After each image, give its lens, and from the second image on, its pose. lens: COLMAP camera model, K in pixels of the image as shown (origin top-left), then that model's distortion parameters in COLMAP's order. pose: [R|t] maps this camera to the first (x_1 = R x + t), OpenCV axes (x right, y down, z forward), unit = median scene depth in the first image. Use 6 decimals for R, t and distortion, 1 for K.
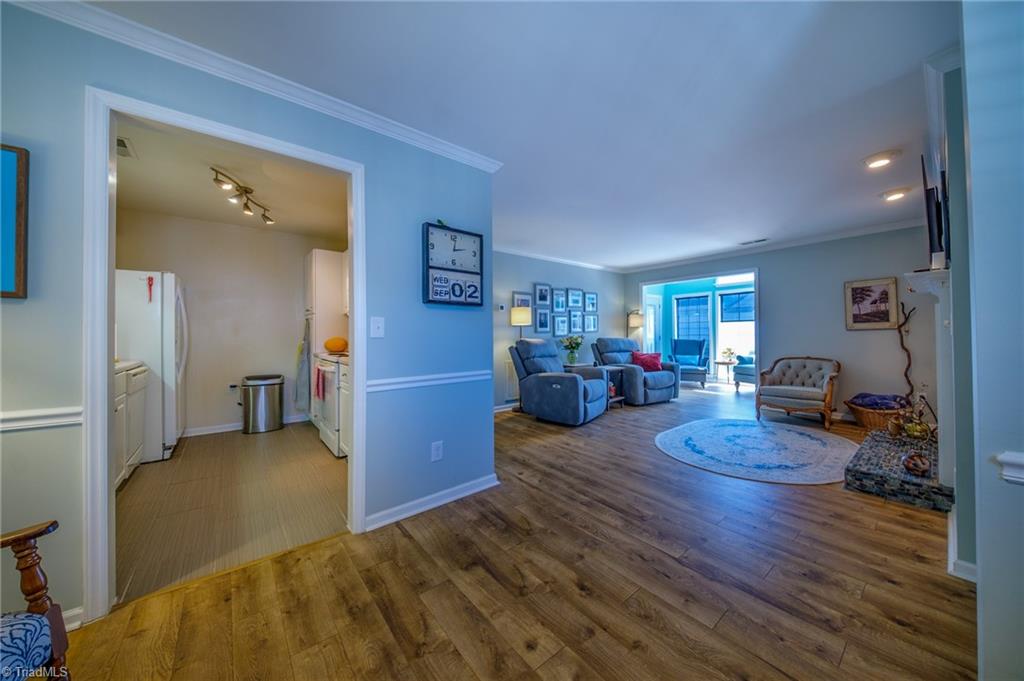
lens RADIAL K [[353.1, 0, 511.5], [0, 353.1, 337.2], [0, 0, 1]] dist [0.000083, -0.004146]
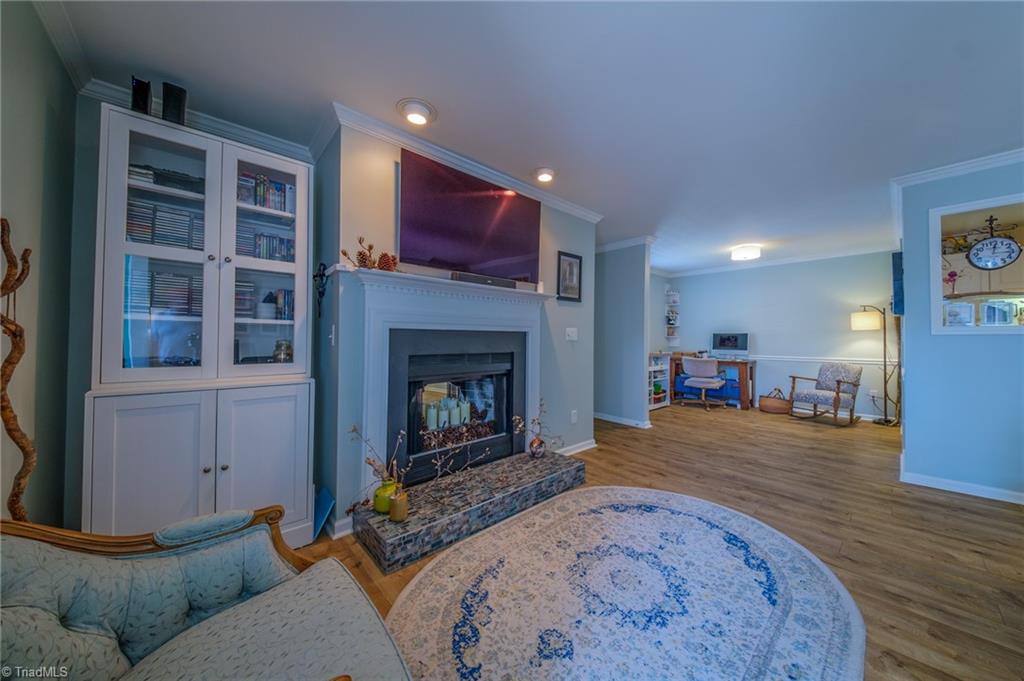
lens RADIAL K [[353.1, 0, 511.5], [0, 353.1, 337.2], [0, 0, 1]] dist [0.000083, -0.004146]
pose [[-0.998567, -0.004146, -0.053358, 1.049738], [-0.005060, 0.999843, 0.017007, -0.026269], [0.053279, 0.017252, -0.998431, 1.751767]]
